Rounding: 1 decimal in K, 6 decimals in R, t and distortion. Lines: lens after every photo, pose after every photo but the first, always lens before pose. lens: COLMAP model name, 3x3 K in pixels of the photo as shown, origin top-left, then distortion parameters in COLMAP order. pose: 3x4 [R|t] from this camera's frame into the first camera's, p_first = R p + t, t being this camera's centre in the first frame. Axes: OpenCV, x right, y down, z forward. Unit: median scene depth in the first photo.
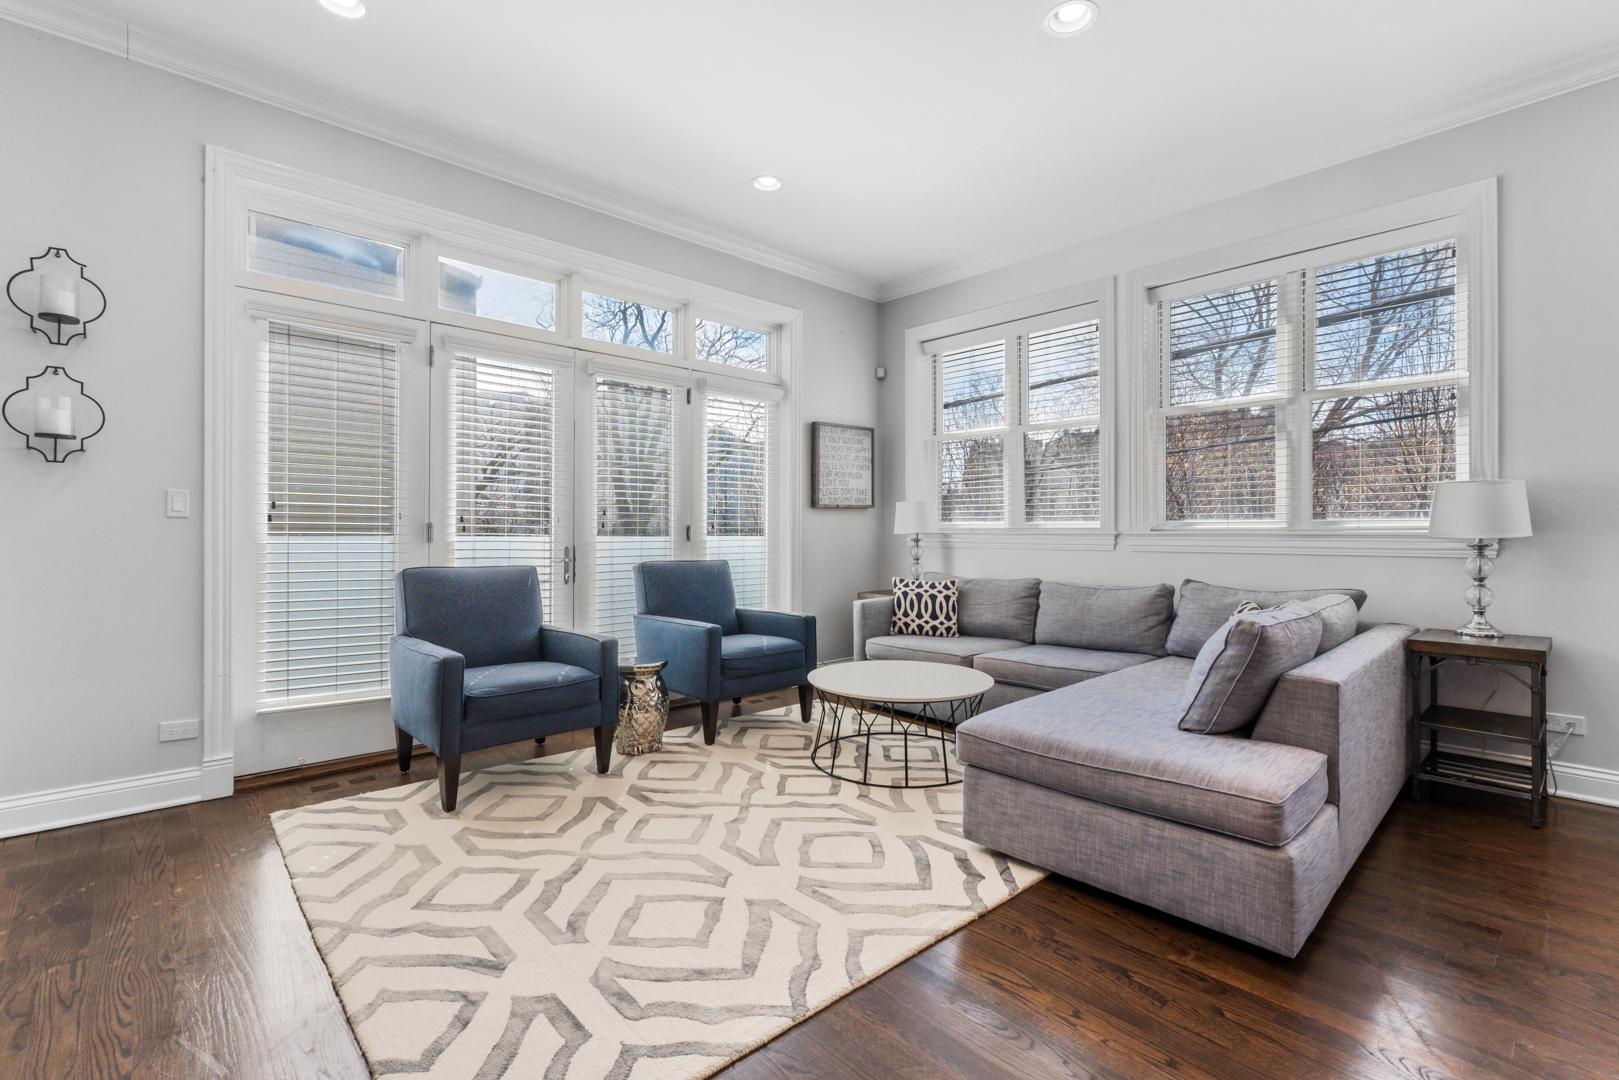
lens RADIAL K [[726.5, 0, 803.7], [0, 726.5, 530.1], [0, 0, 1]] dist [0.001750, 0.000091]
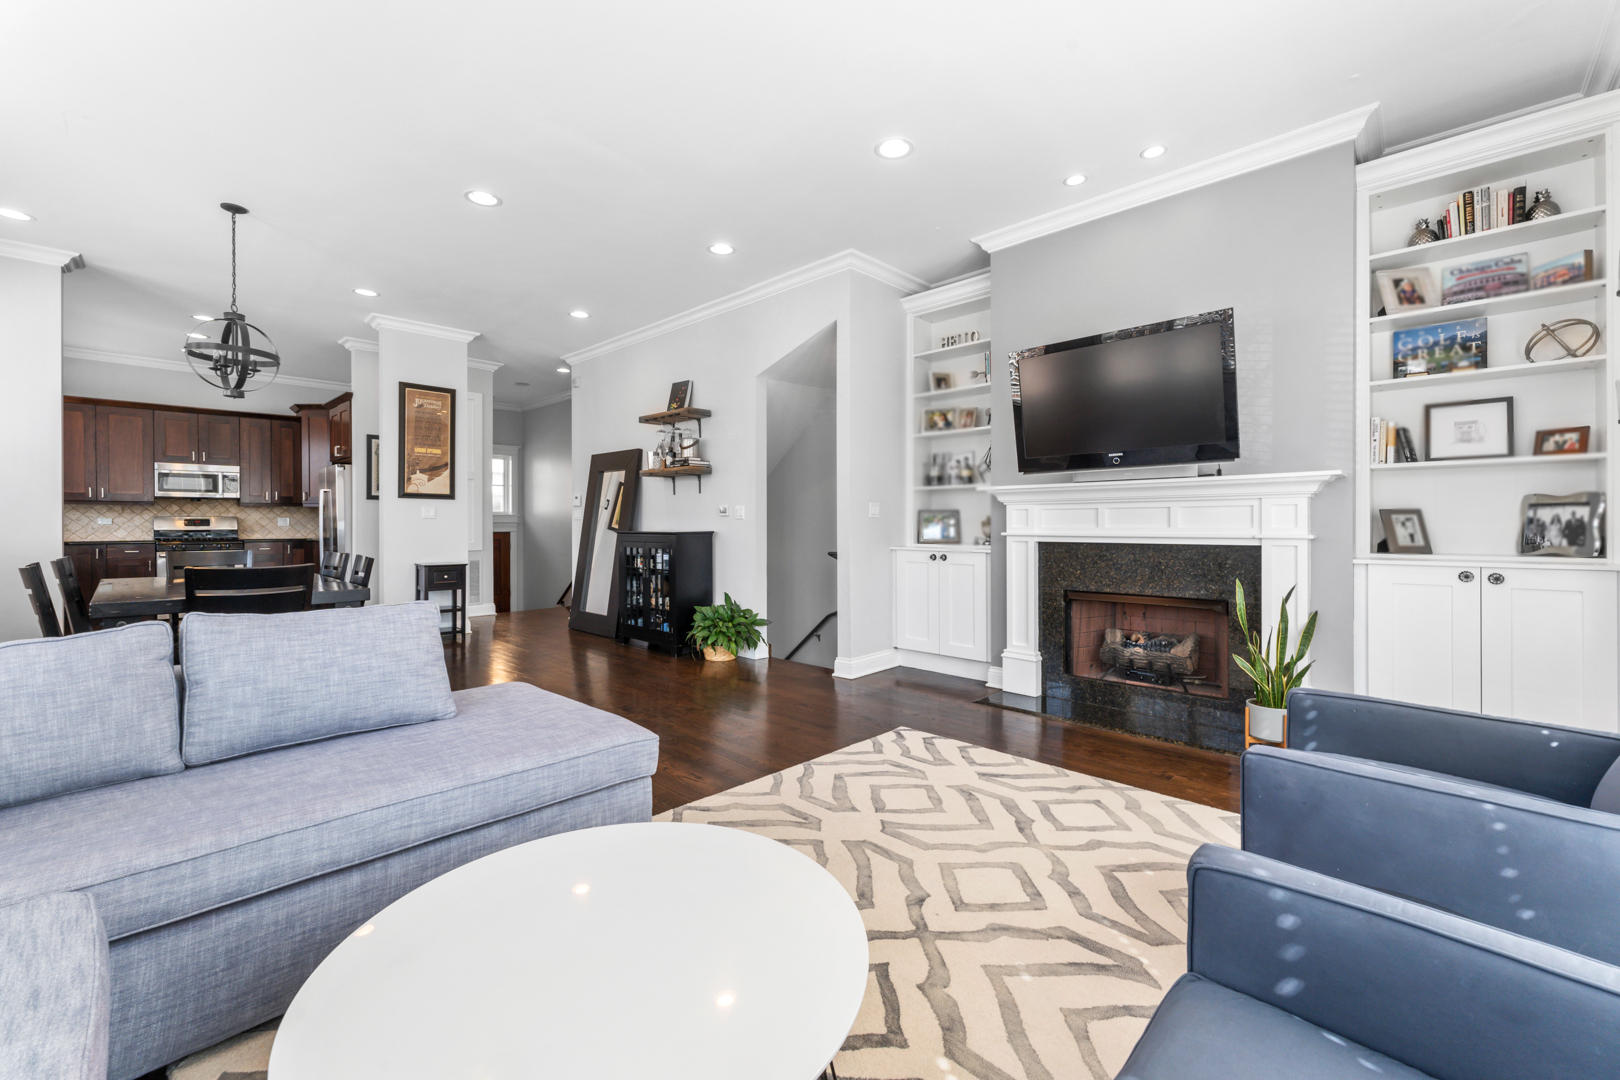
lens RADIAL K [[653.1, 0, 807.7], [0, 653.1, 523.6], [0, 0, 1]] dist [-0.002301, -0.000052]
pose [[-0.997378, -0.000158, -0.072370, 0.066814], [0.000133, 0.999992, -0.004022, 0.004133], [0.072370, -0.004021, -0.997370, 1.540732]]
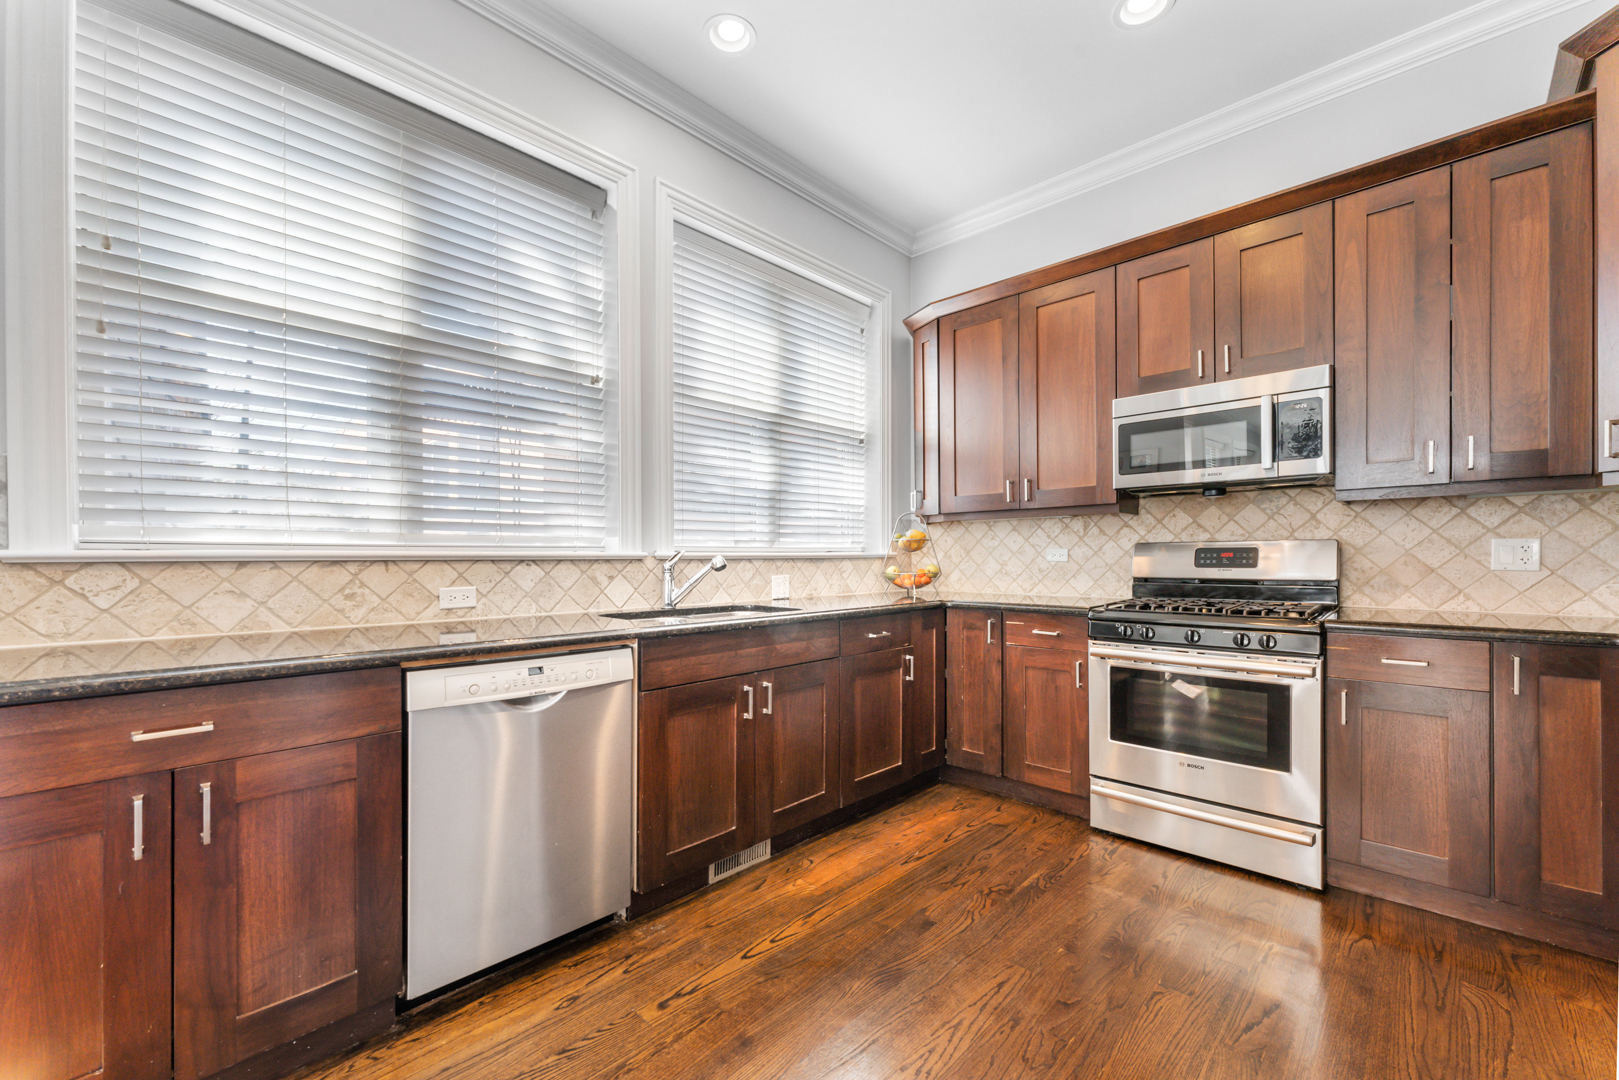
lens RADIAL K [[654.3, 0, 808.9], [0, 654.3, 557.1], [0, 0, 1]] dist [0.000498, 0.000108]
pose [[-0.069243, -0.002093, 0.997598, 1.442041], [-0.003654, 0.999992, 0.001844, -0.010596], [-0.997593, -0.003517, -0.069250, -0.595621]]
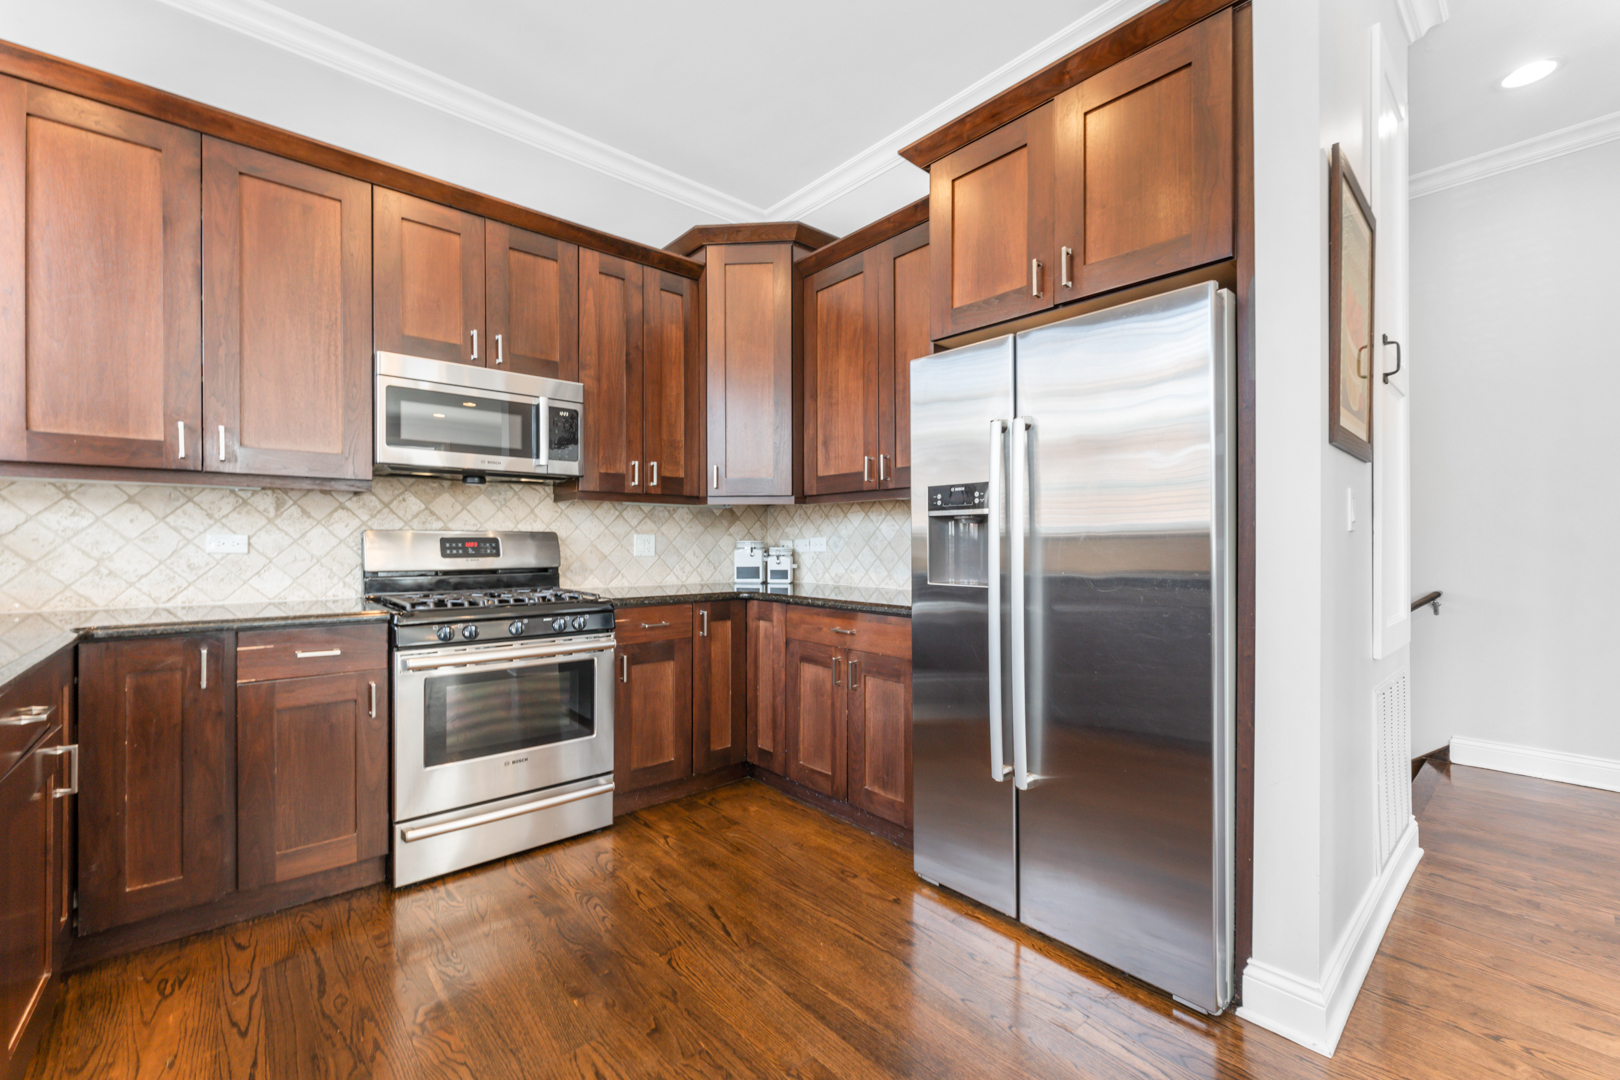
lens RADIAL K [[665.4, 0, 804.3], [0, 665.4, 547.6], [0, 0, 1]] dist [0.000227, 0.000308]
pose [[-0.999770, -0.001781, 0.021390, 1.842546], [-0.001867, 0.999990, -0.003978, -0.007465], [-0.021383, -0.004017, -0.999763, -0.338605]]
